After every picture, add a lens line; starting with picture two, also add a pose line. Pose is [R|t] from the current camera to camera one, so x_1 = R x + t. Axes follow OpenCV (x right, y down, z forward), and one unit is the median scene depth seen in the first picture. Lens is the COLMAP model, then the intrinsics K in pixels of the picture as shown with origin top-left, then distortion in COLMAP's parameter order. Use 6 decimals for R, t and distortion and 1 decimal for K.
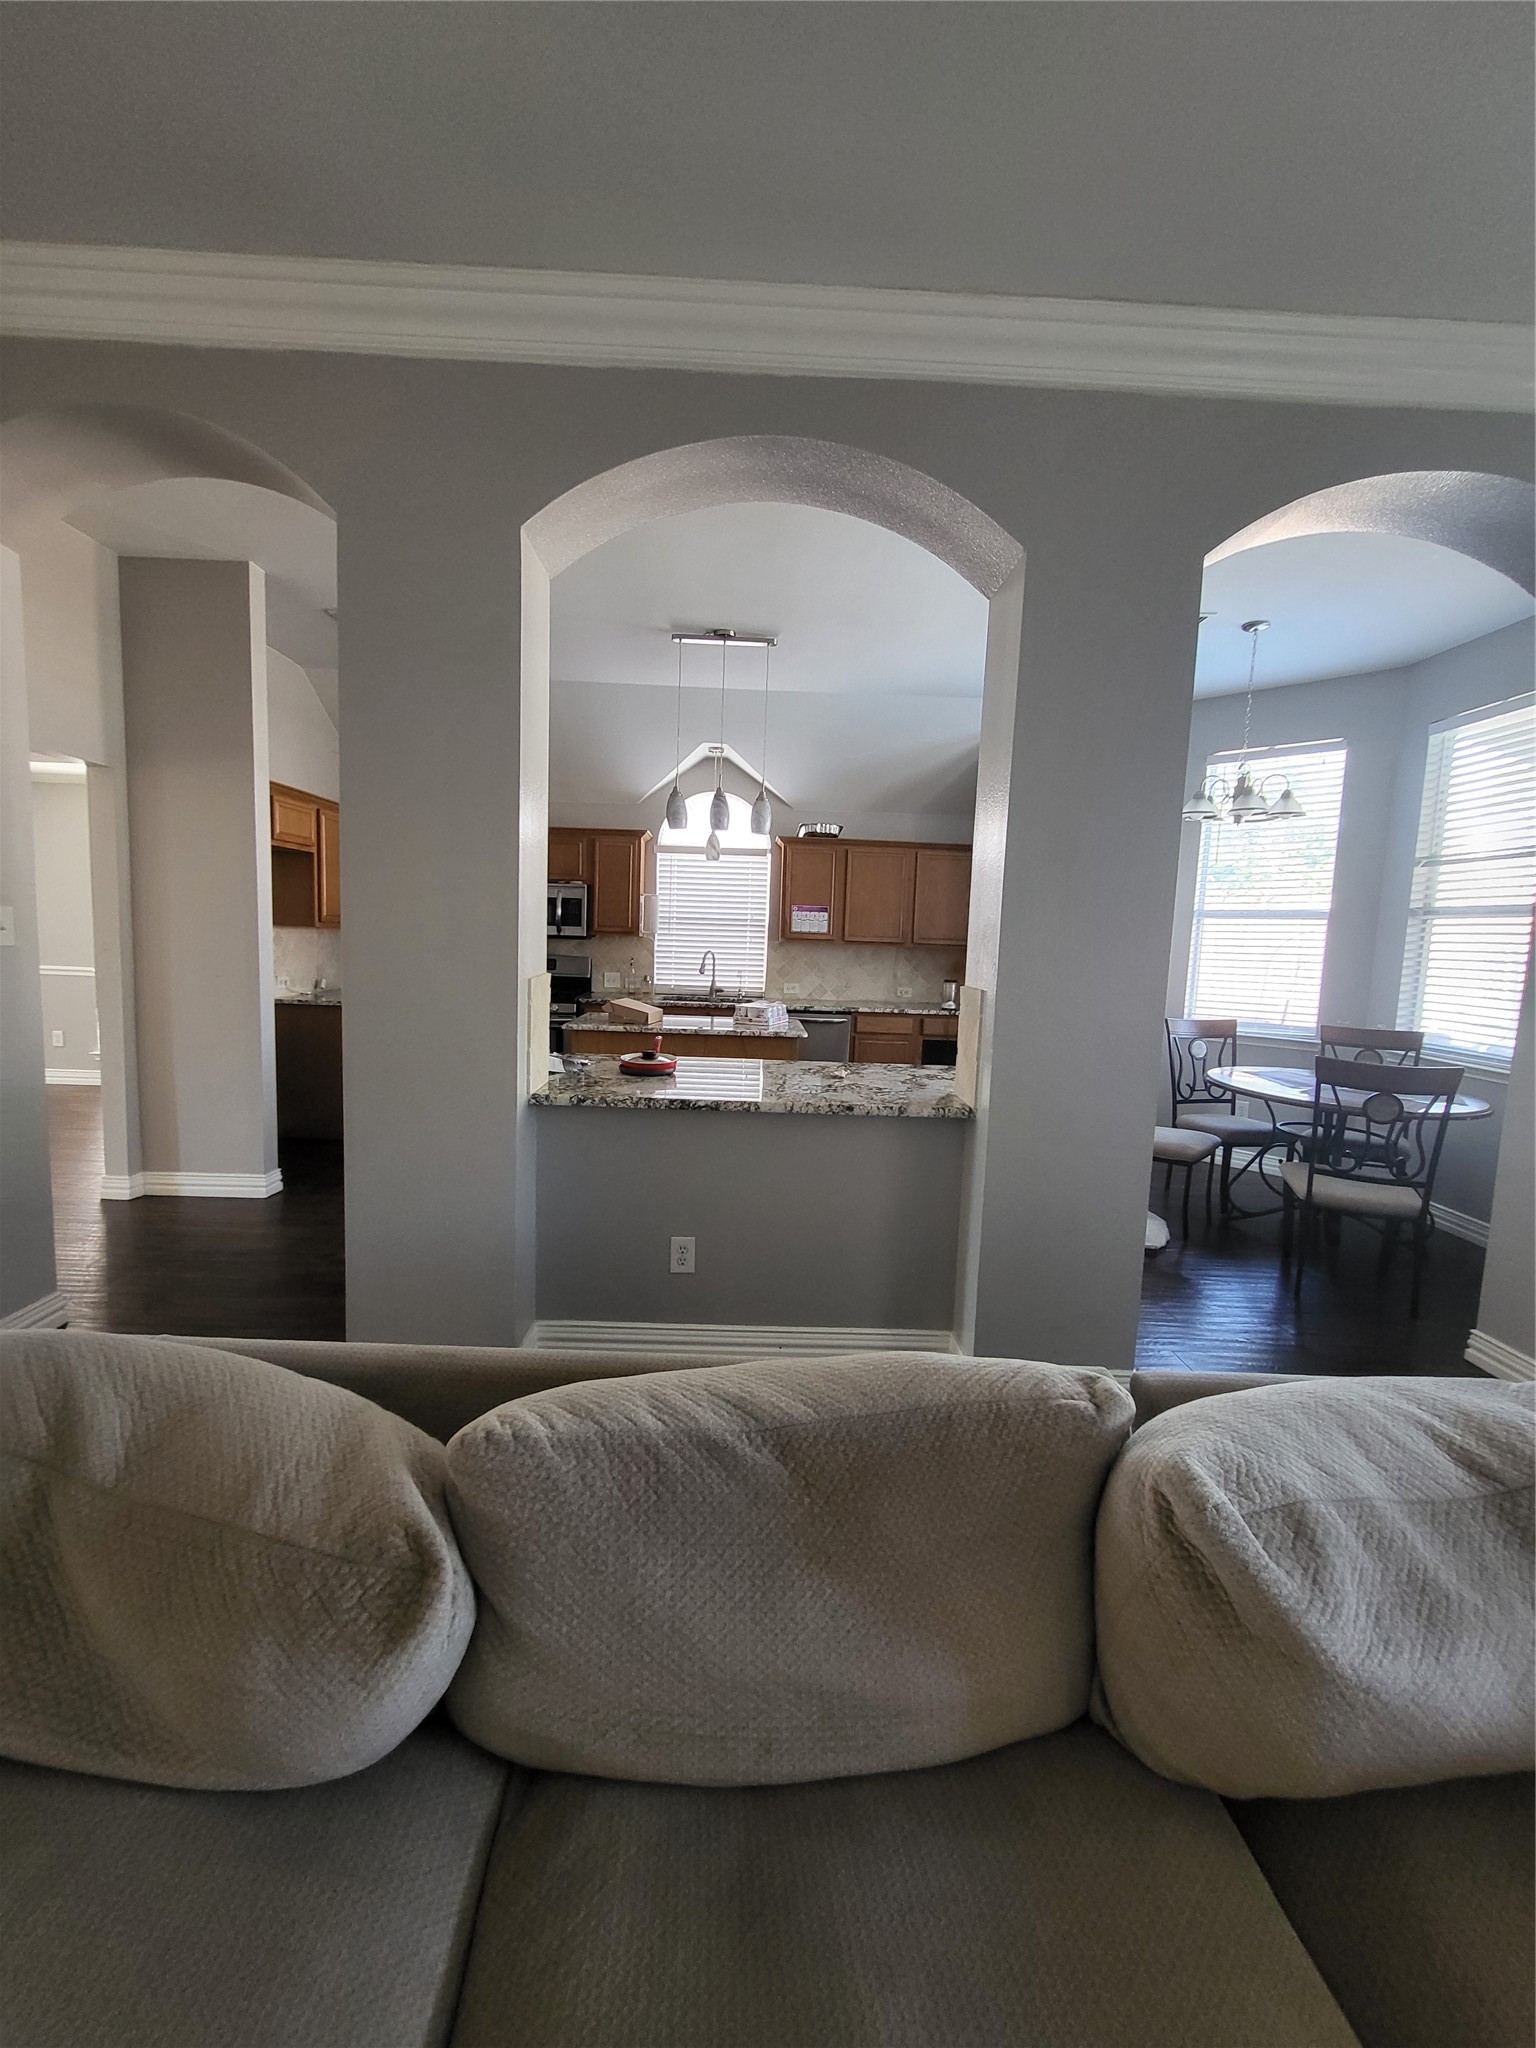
lens RADIAL K [[816.8, 0, 758.6], [0, 816.8, 1018.1], [0, 0, 1]] dist [-0.000998, -0.000073]
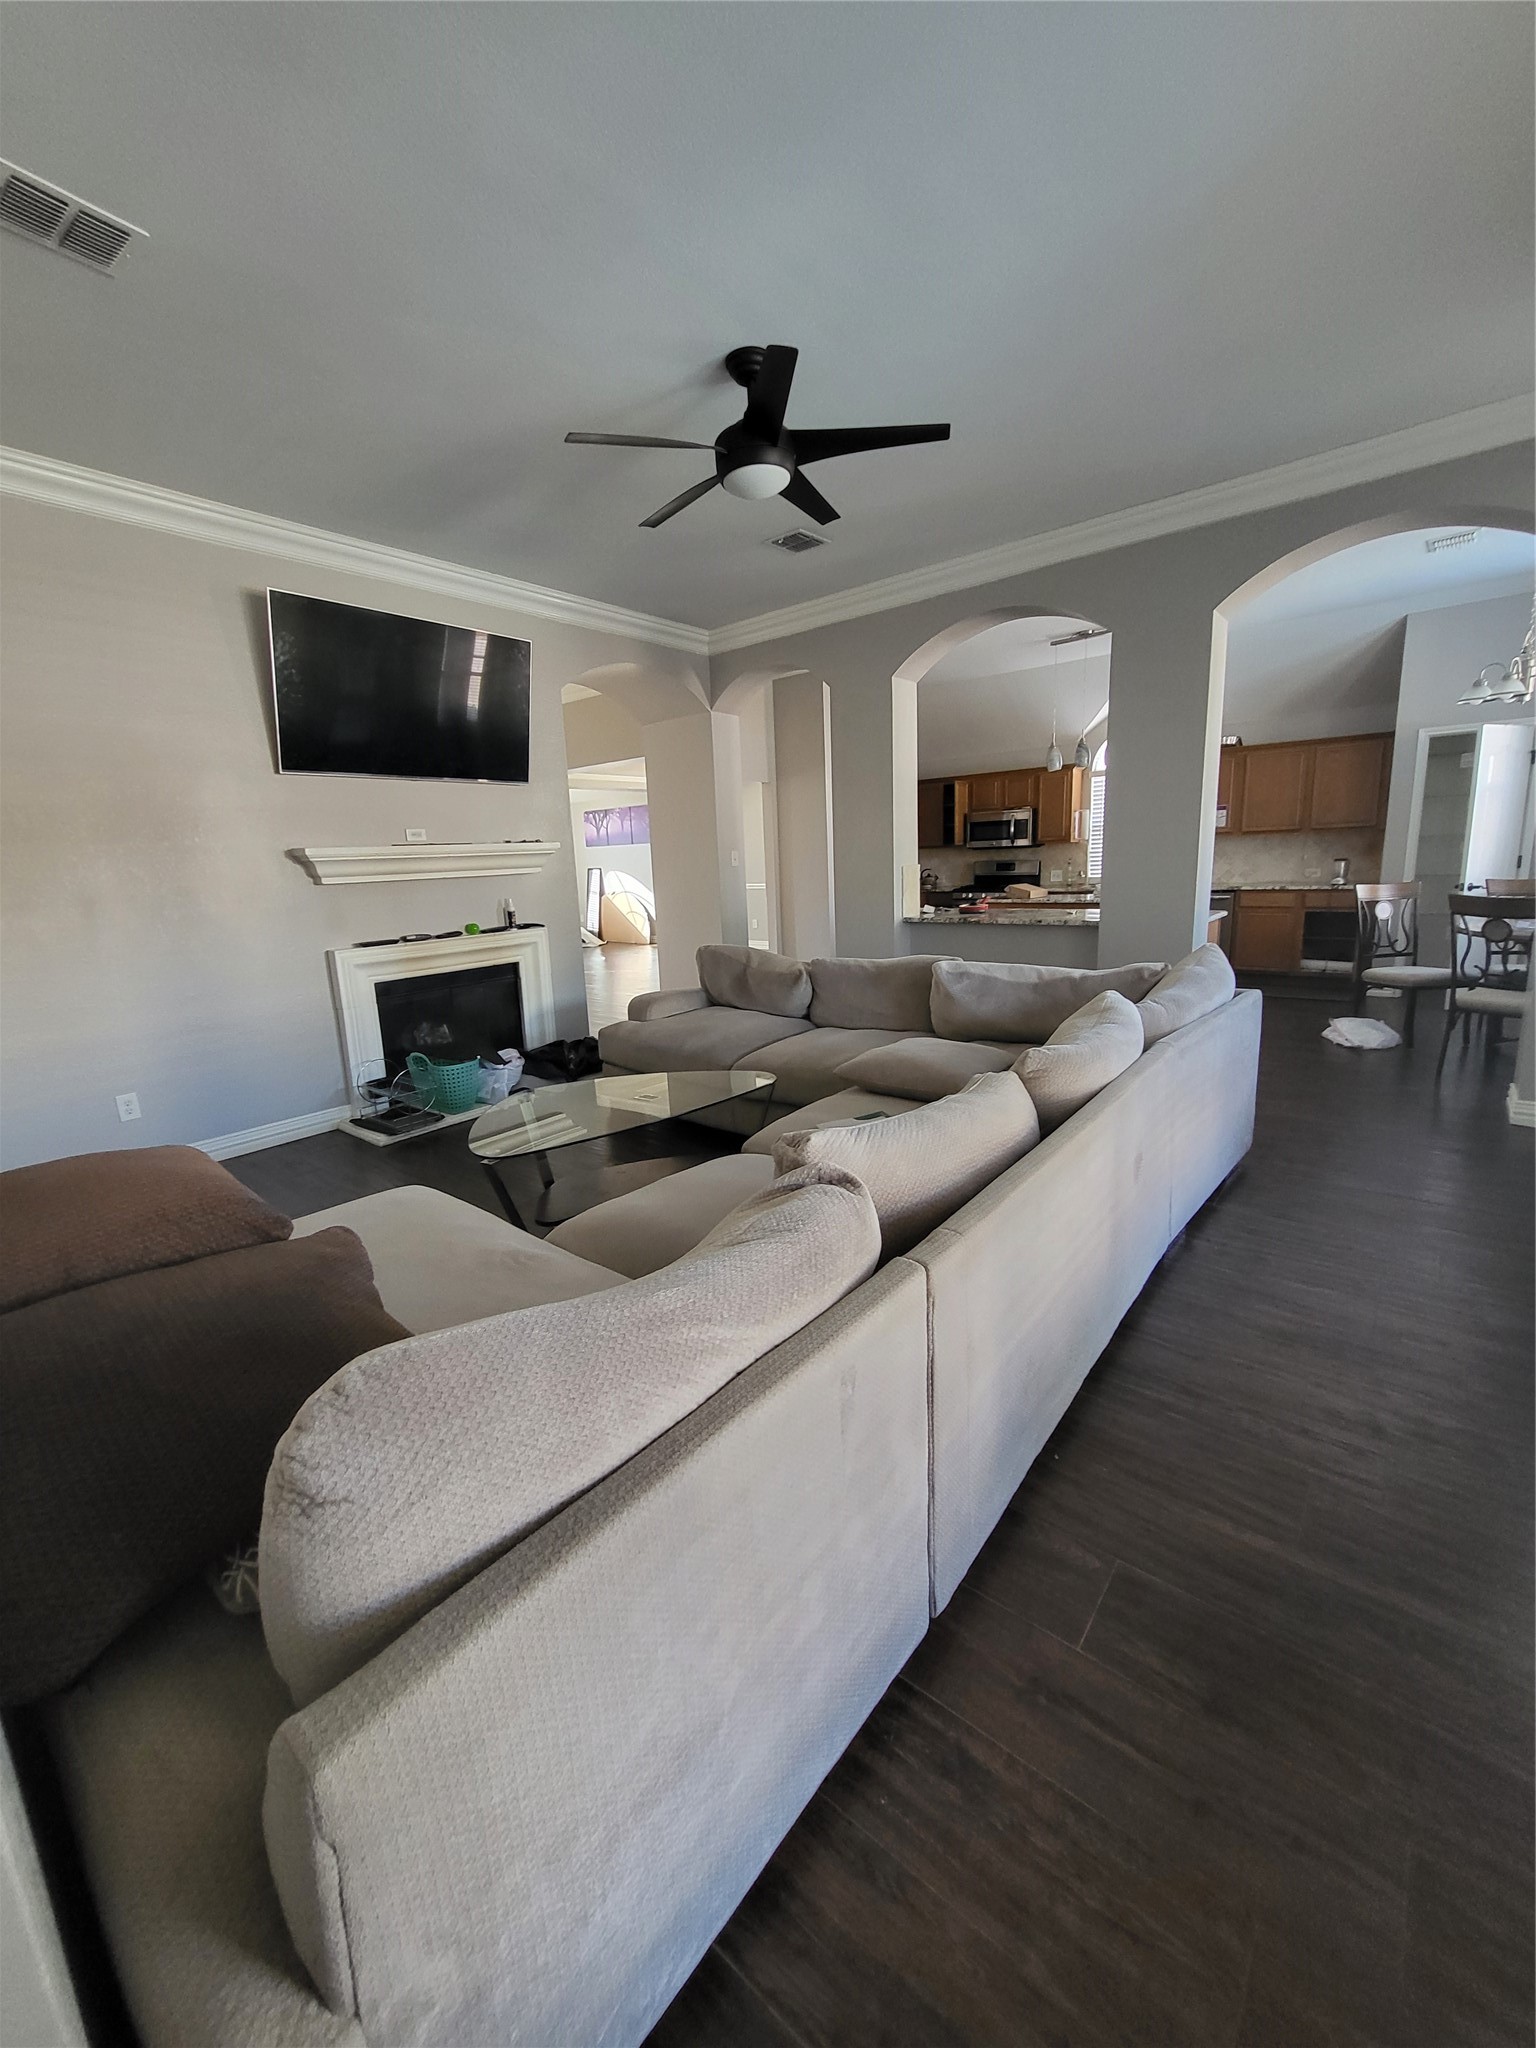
lens RADIAL K [[816.8, 0, 765.2], [0, 816.8, 1018.7], [0, 0, 1]] dist [-0.000998, -0.000073]
pose [[0.763875, 0.056903, -0.642851, 0.375482], [0.008049, 0.995188, 0.097655, 0.059658], [0.645314, -0.079771, 0.759741, -0.420864]]
